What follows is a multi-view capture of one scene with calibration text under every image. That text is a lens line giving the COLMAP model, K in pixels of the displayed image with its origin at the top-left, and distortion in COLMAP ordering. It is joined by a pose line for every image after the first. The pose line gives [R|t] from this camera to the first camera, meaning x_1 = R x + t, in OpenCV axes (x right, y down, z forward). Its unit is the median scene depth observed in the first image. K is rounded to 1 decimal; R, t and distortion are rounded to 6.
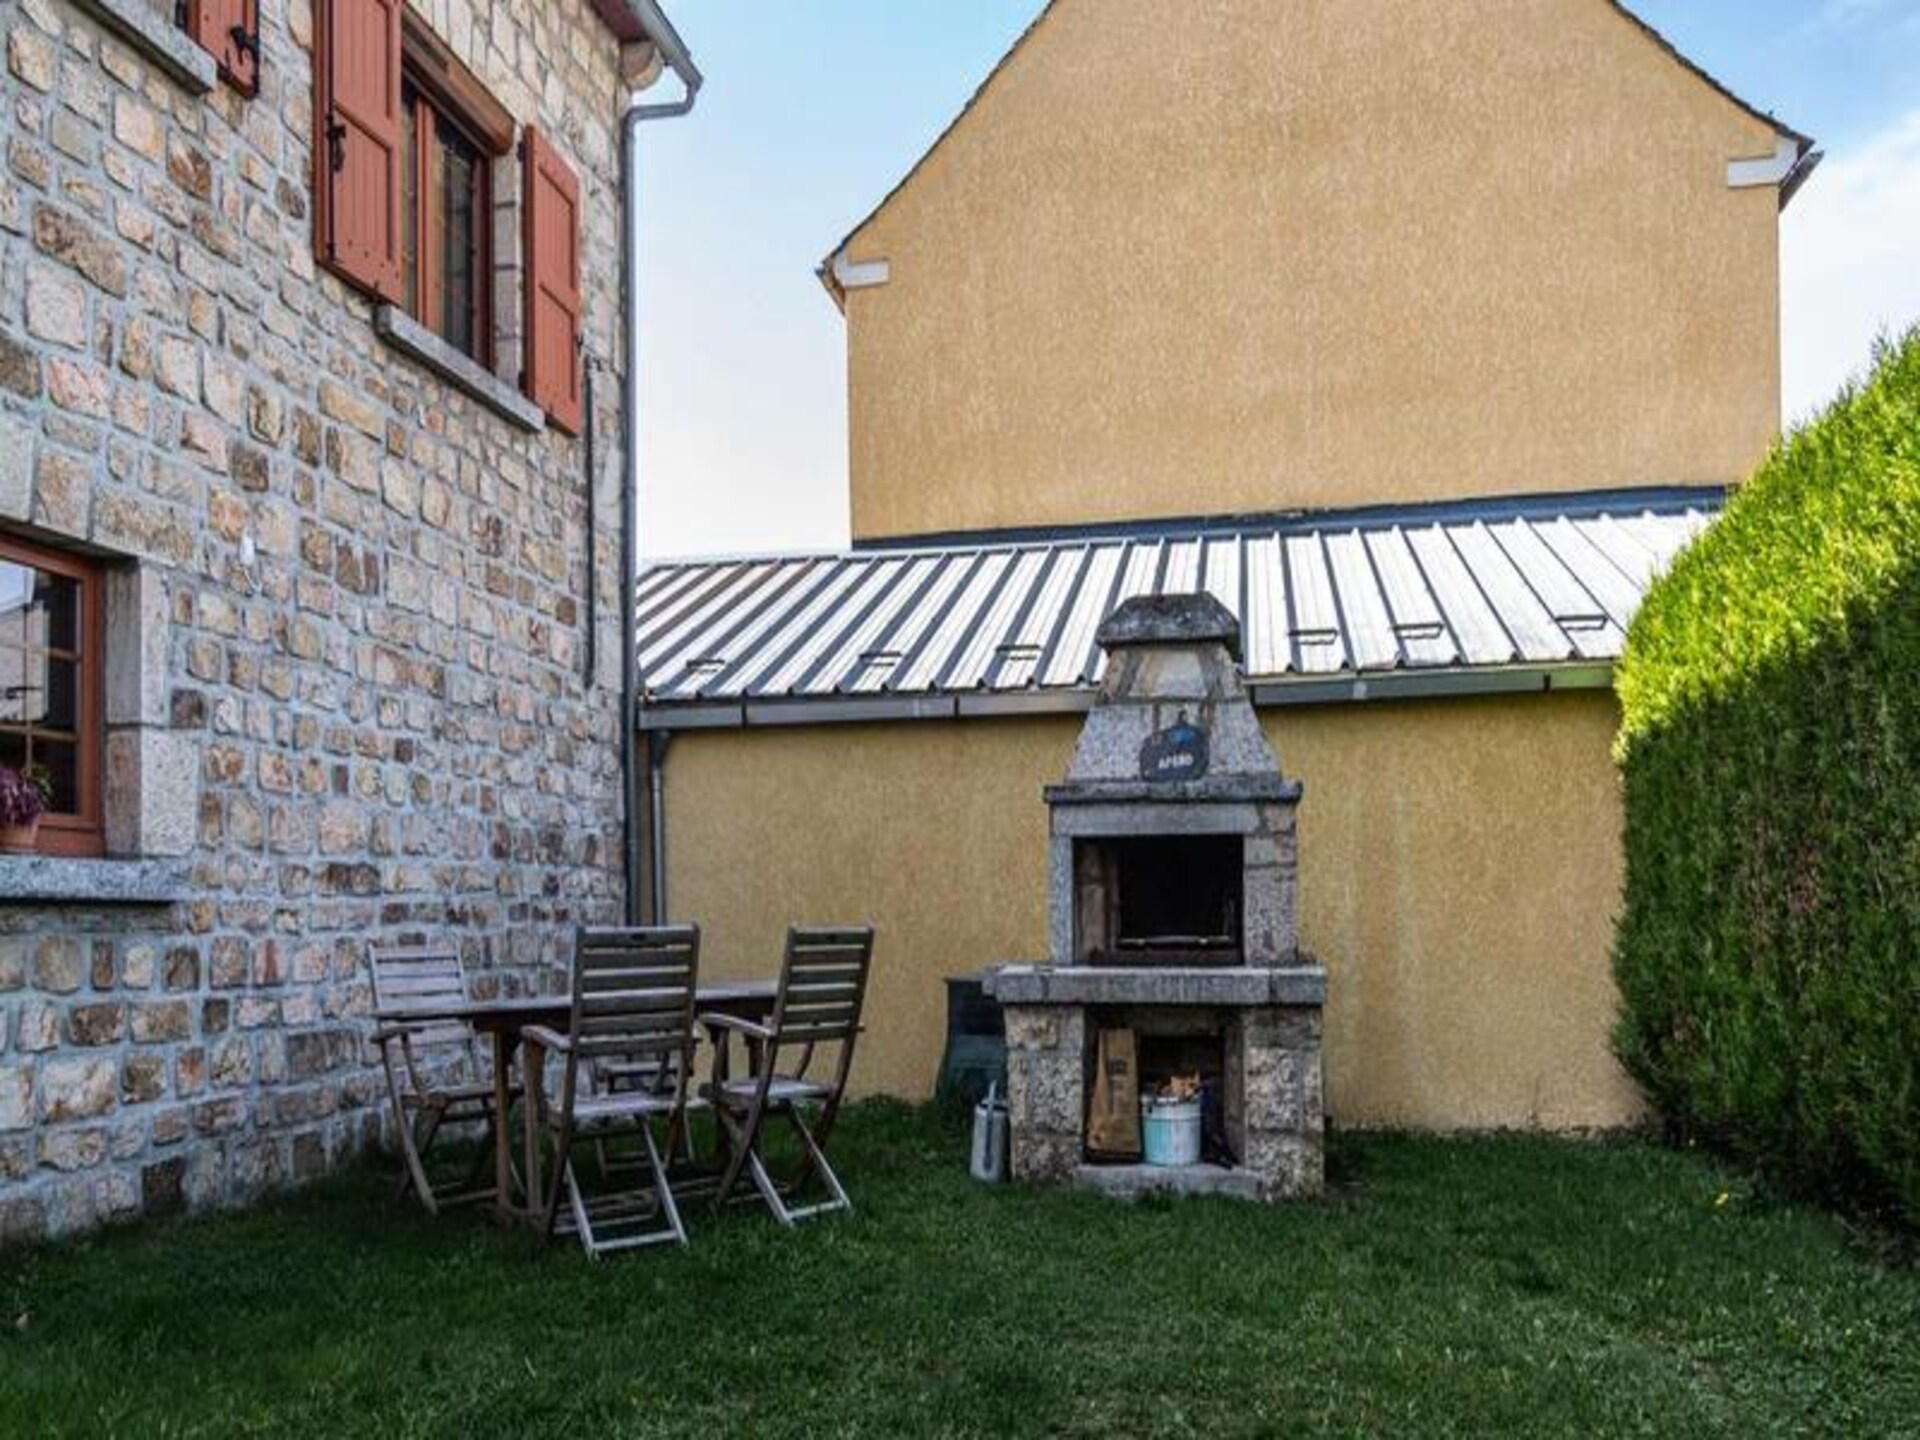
lens RADIAL K [[1352.2, 0, 953.8], [0, 1352.2, 944.3], [0, 0, 1]] dist [-0.000188, -0.014192]
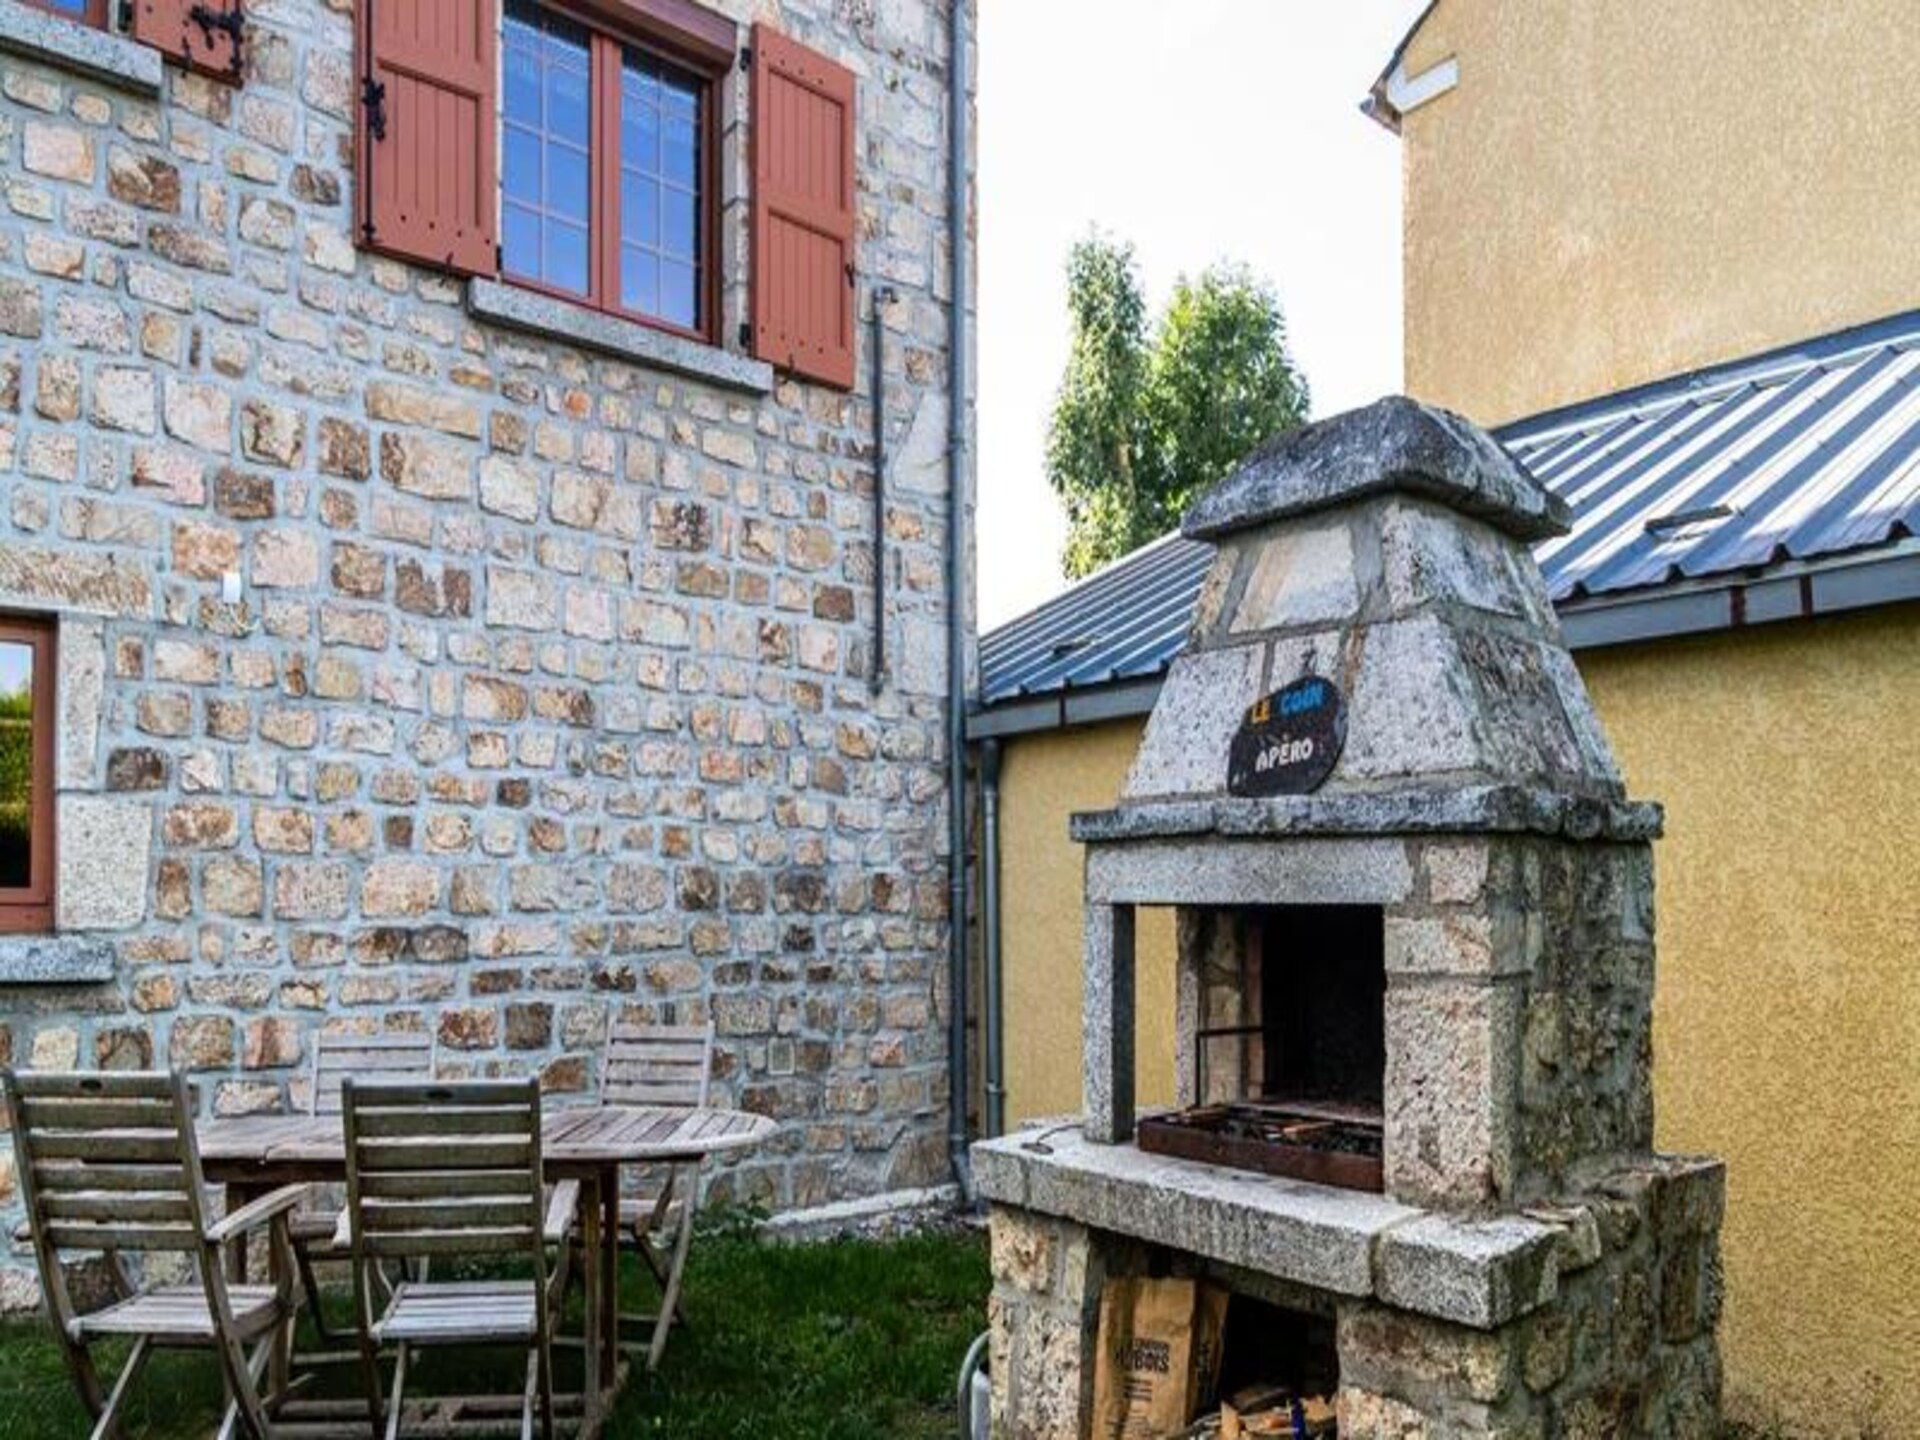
lens RADIAL K [[1352.2, 0, 923.6], [0, 1352.2, 931.8], [0, 0, 1]] dist [-0.000188, -0.014192]
pose [[0.779513, 0.021213, -0.626027, 0.351065], [-0.025608, 0.999670, 0.001986, -0.064905], [0.625863, 0.014483, 0.779799, 0.507945]]
